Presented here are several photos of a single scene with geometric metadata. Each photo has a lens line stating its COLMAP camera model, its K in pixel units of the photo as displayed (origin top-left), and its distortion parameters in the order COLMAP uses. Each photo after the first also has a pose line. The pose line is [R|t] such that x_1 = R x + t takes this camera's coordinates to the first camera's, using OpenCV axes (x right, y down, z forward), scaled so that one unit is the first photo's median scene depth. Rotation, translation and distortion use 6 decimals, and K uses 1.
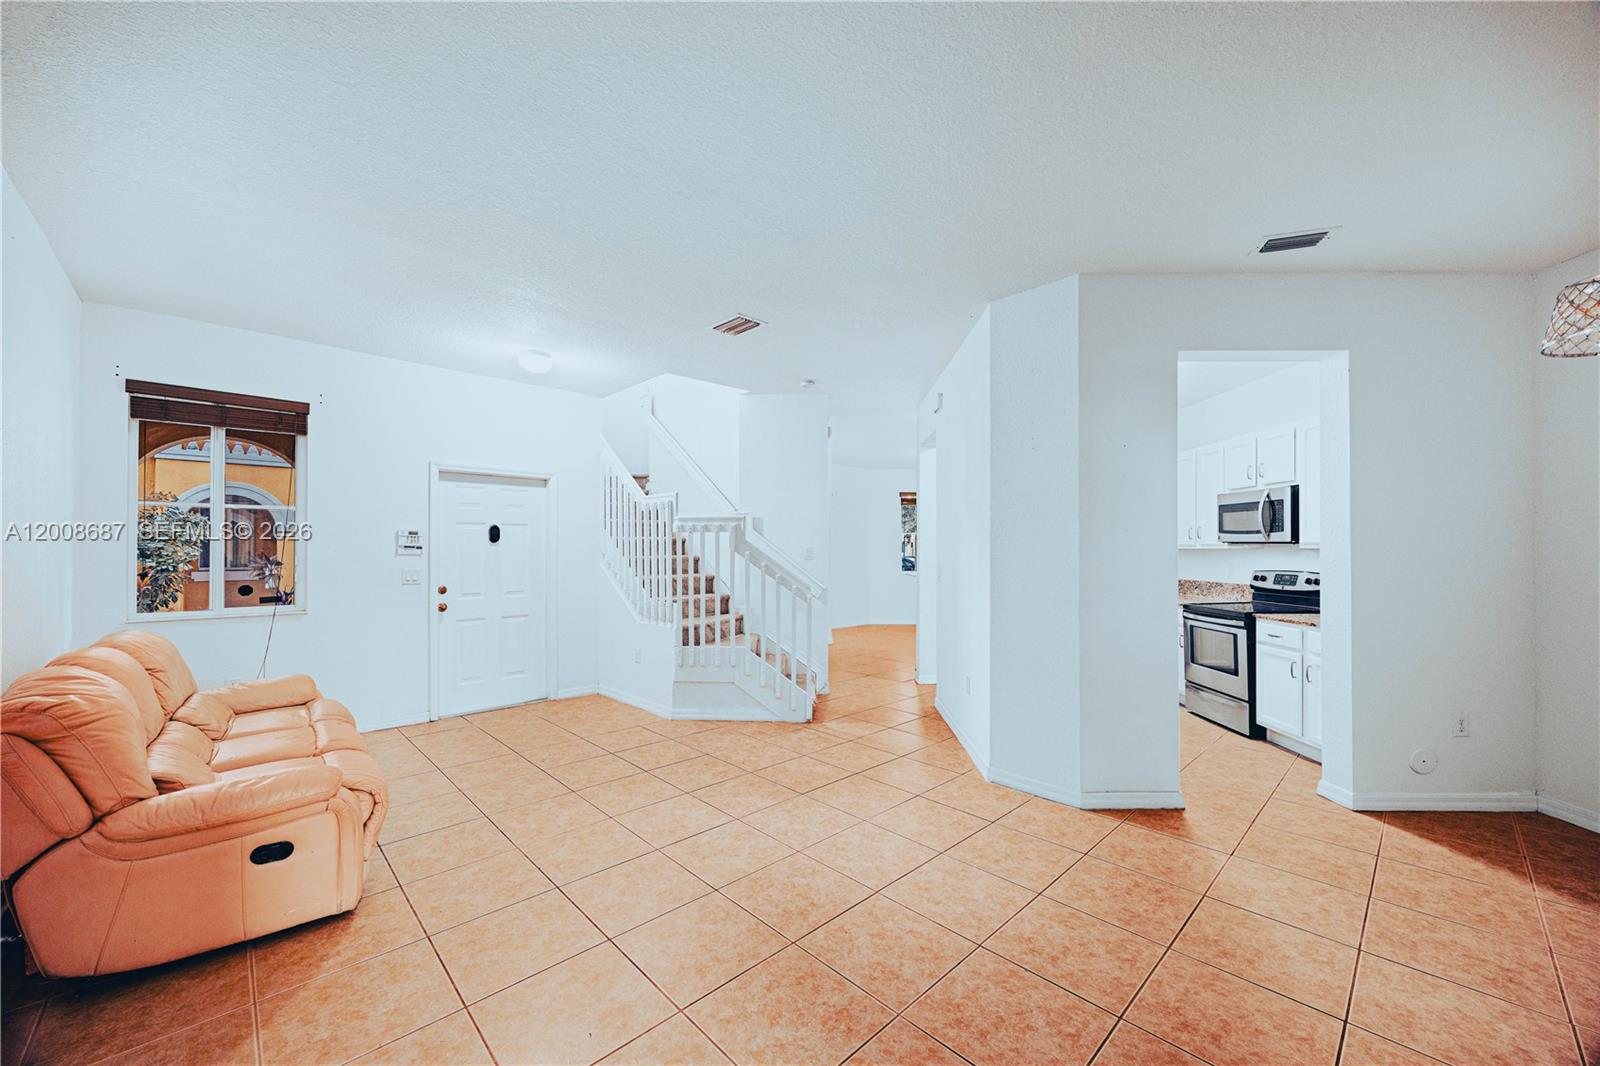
lens RADIAL K [[609.1, 0, 808.8], [0, 609.1, 552.7], [0, 0, 1]] dist [-0.003271, 0.000213]
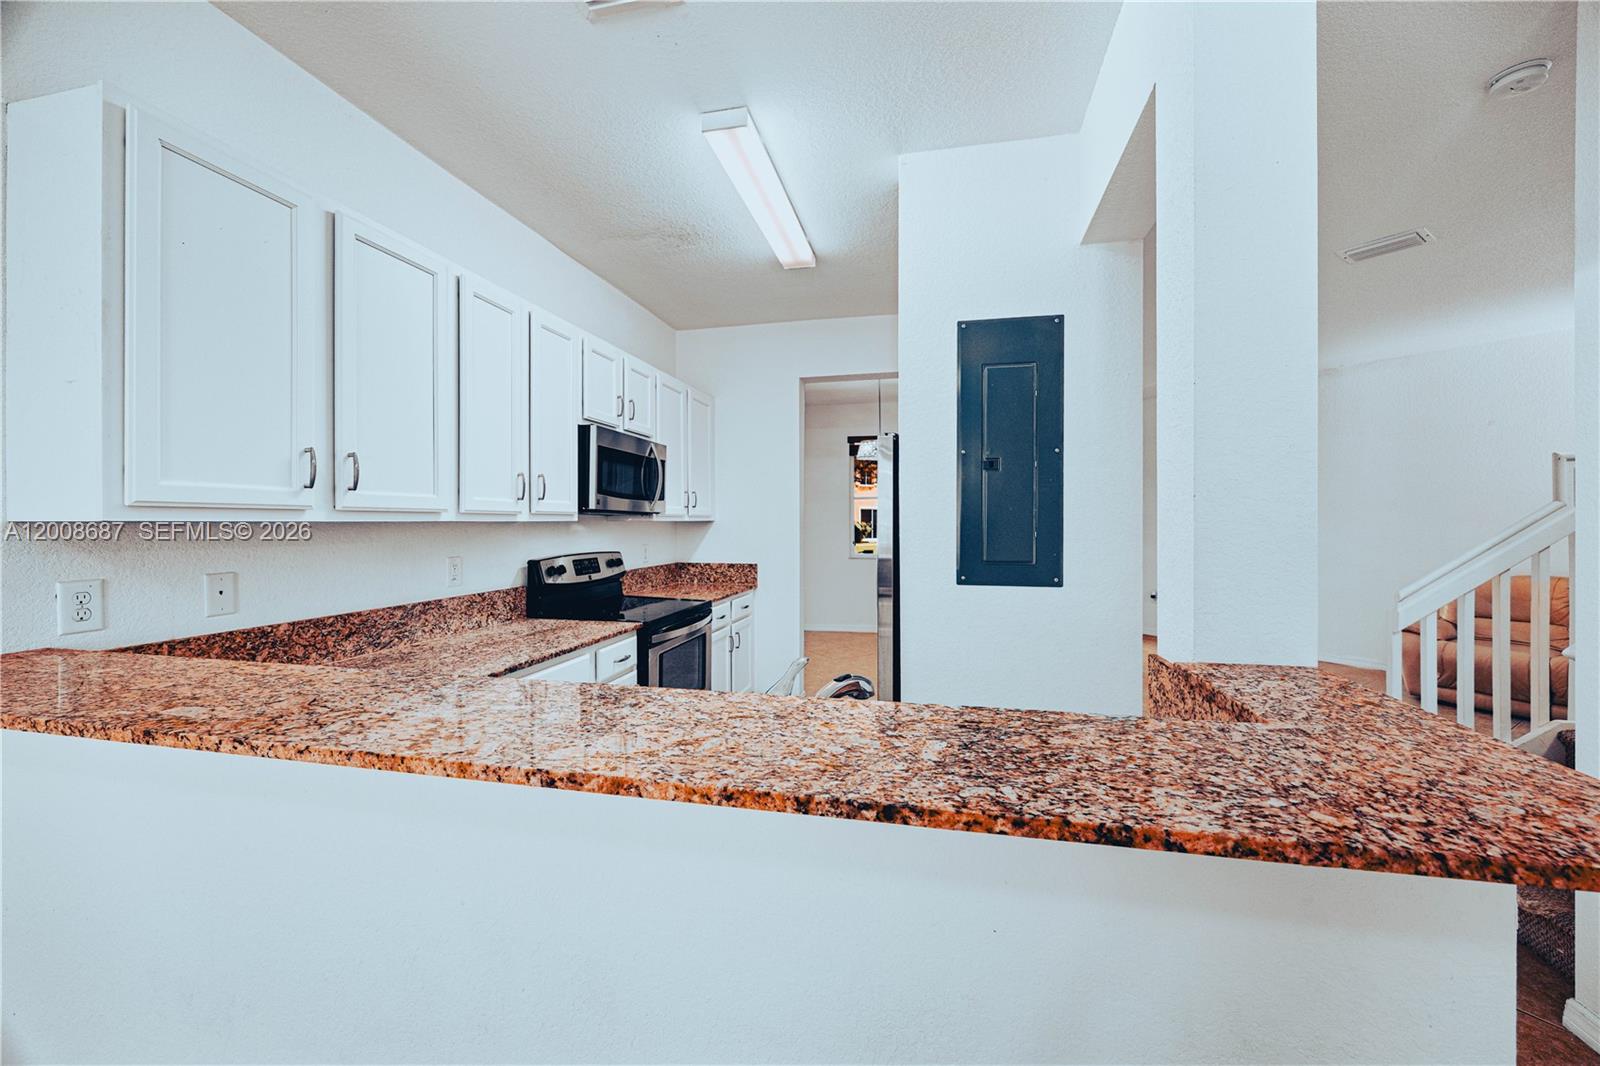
lens RADIAL K [[609.1, 0, 802.2], [0, 609.1, 529.9], [0, 0, 1]] dist [-0.003271, 0.000213]
pose [[-0.976947, 0.003333, 0.213454, 0.408017], [0.006939, 0.999846, 0.016148, -0.007284], [-0.213367, 0.017257, -0.976820, 1.690814]]
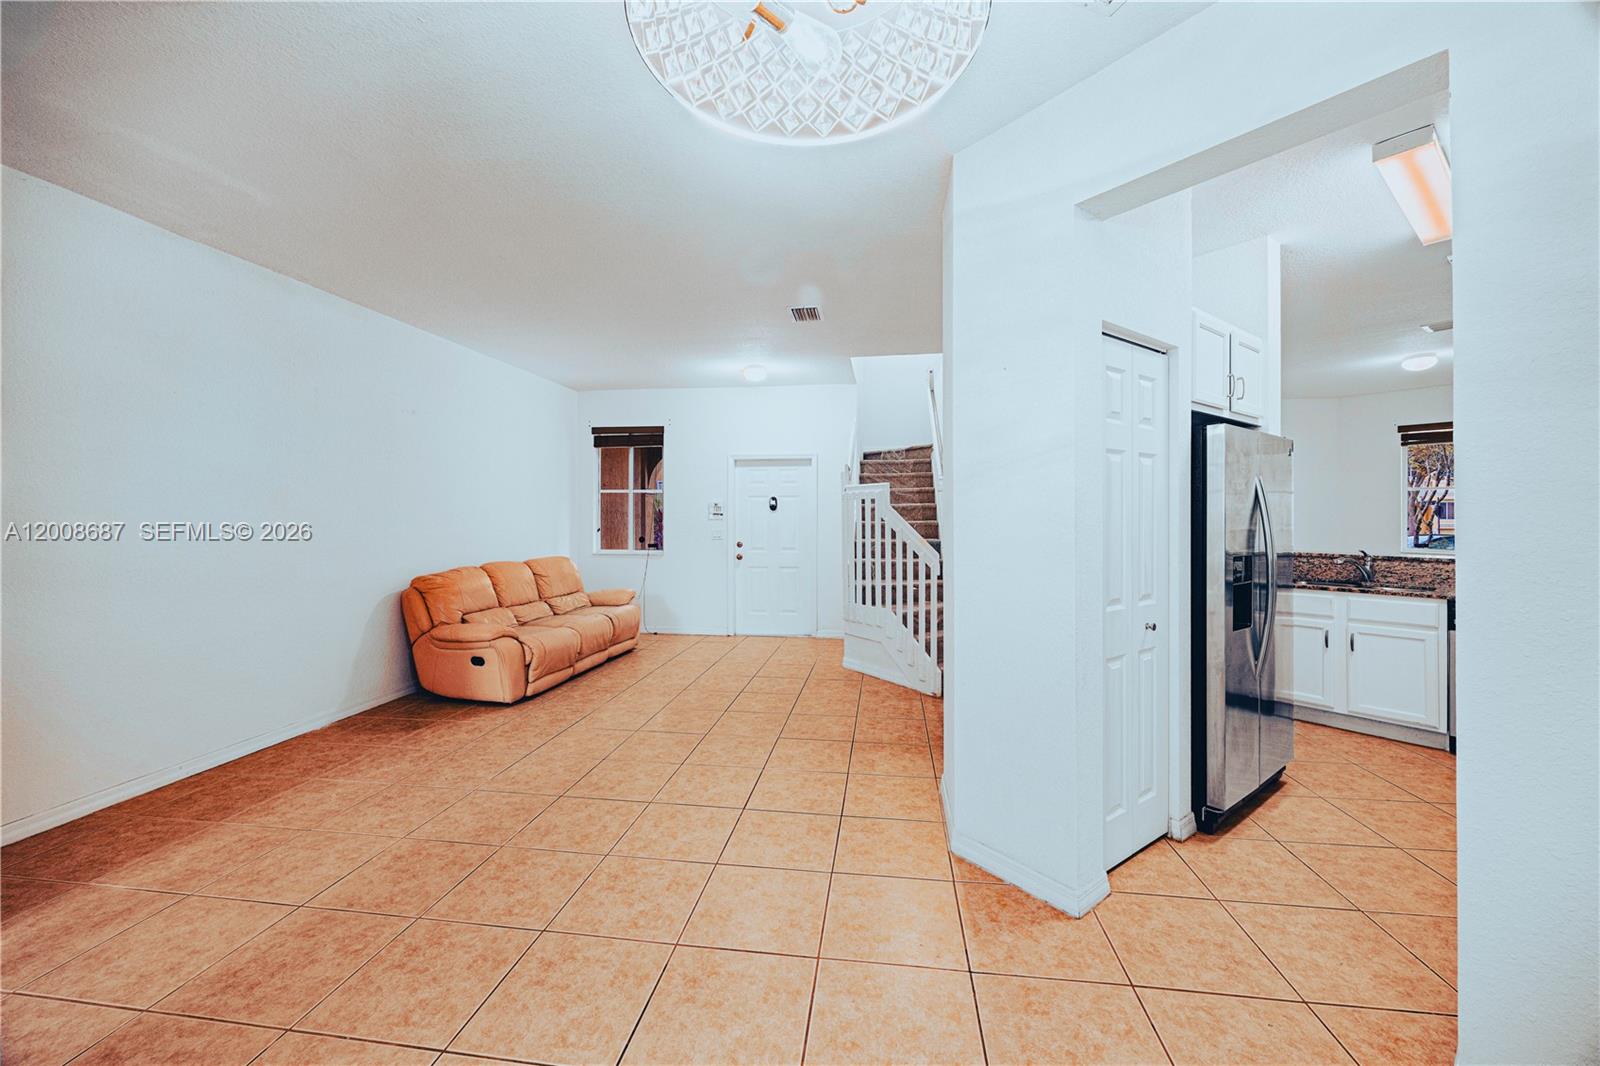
lens RADIAL K [[609.1, 0, 805.7], [0, 609.1, 526.2], [0, 0, 1]] dist [-0.003271, 0.000213]
pose [[0.619697, 0.009842, -0.784780, 0.650974], [-0.002738, 0.999942, 0.010379, 0.003723], [0.784837, -0.004283, 0.619688, 0.268501]]
